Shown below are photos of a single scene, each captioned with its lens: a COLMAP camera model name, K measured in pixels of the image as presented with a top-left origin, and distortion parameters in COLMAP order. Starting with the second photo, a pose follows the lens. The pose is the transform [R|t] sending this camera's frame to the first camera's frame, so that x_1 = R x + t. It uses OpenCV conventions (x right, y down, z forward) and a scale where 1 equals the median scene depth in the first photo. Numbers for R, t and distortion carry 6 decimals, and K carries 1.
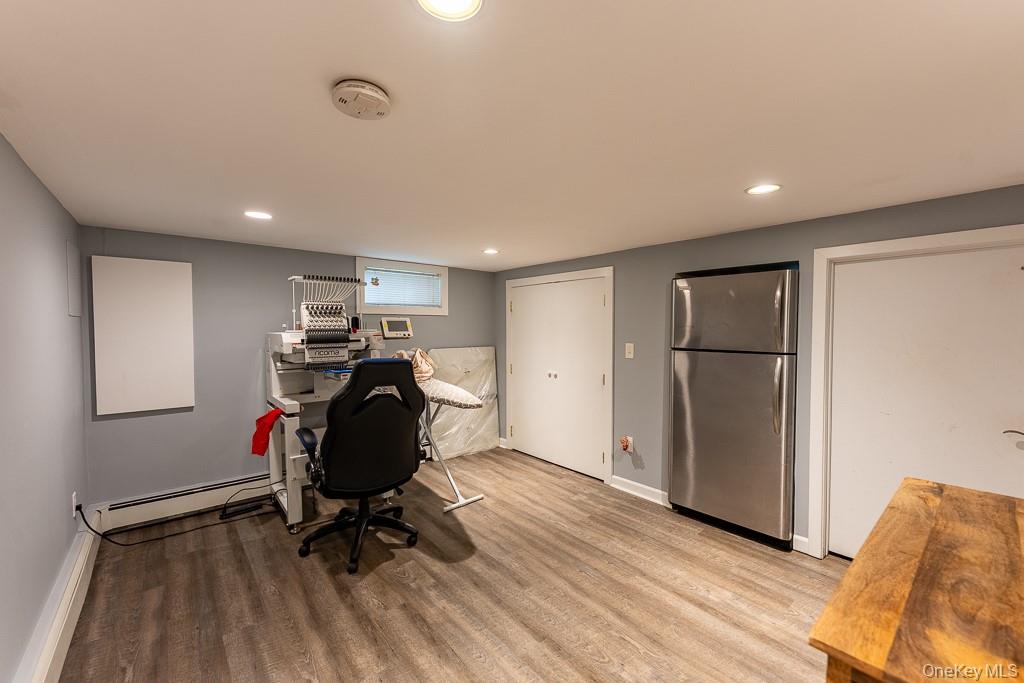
lens RADIAL K [[412.8, 0, 514.9], [0, 412.8, 341.6], [0, 0, 1]] dist [-0.000455, -0.000506]
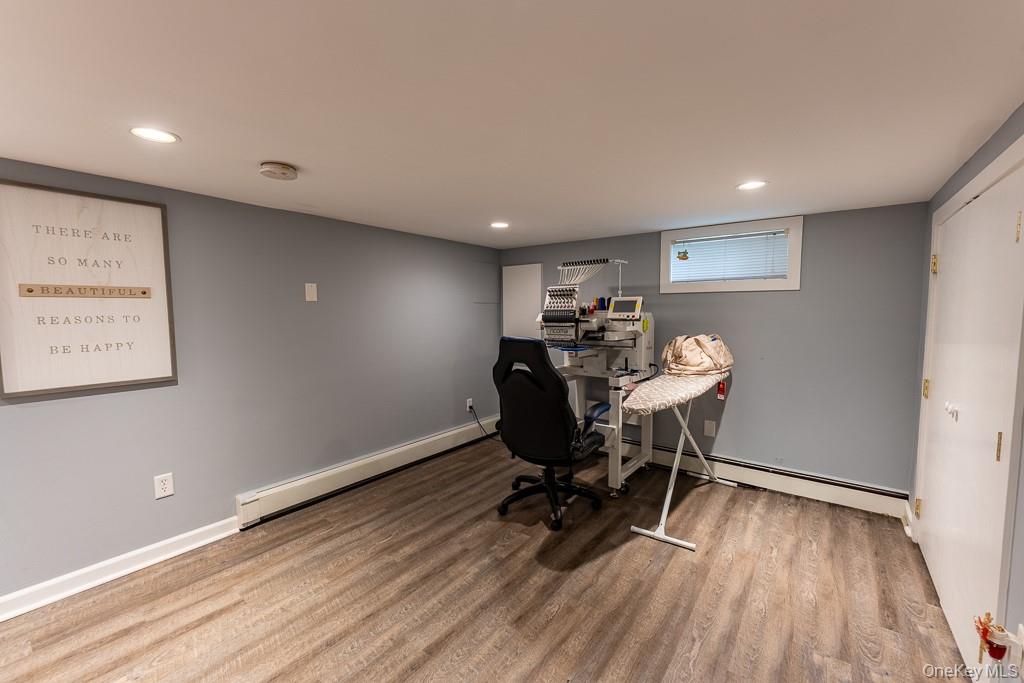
lens RADIAL K [[413.7, 0, 513.0], [0, 413.7, 341.6], [0, 0, 1]] dist [0.000429, -0.000745]
pose [[0.206241, 0.071616, -0.975877, 0.629863], [-0.031221, 0.997292, 0.066589, -0.015426], [0.978003, 0.016735, 0.207919, 0.657433]]
